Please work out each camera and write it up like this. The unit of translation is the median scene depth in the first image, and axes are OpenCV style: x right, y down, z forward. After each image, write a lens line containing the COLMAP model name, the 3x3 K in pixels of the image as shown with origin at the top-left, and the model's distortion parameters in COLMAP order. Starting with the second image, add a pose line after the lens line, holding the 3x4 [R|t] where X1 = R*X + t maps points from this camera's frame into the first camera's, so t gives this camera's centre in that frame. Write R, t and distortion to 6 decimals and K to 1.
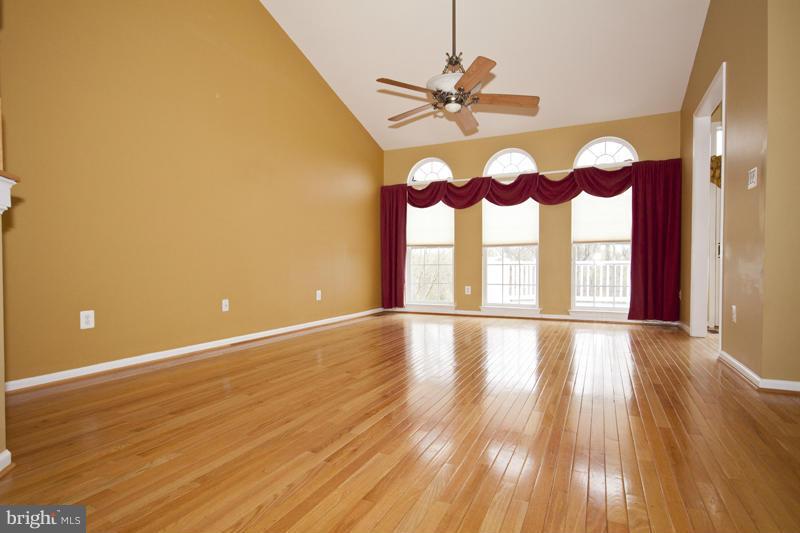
lens RADIAL K [[429.7, 0, 405.5], [0, 429.7, 276.9], [0, 0, 1]] dist [0.023701, 0.000263]
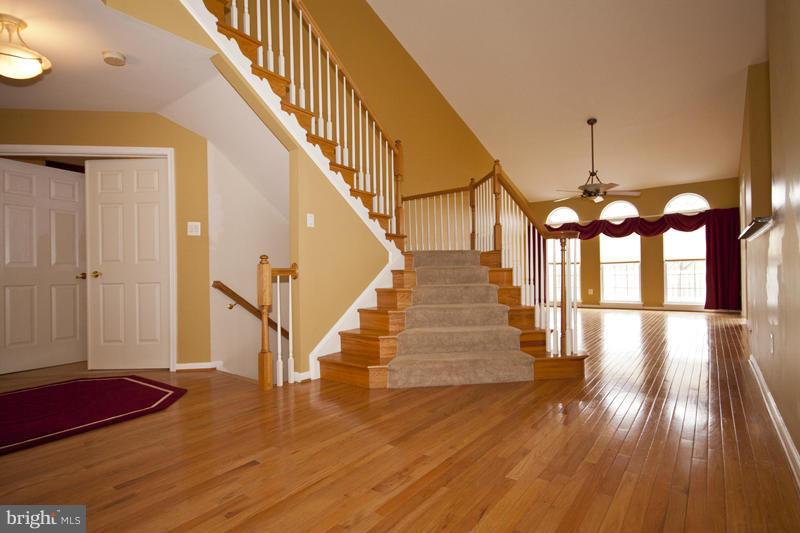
lens RADIAL K [[414.2, 0, 394.8], [0, 414.2, 276.6], [0, 0, 1]] dist [0.011162, -0.000565]
pose [[0.970838, -0.009834, -0.239534, -0.202111], [0.004837, 0.999758, -0.021439, 0.005922], [0.239687, 0.019655, 0.970651, -0.698816]]
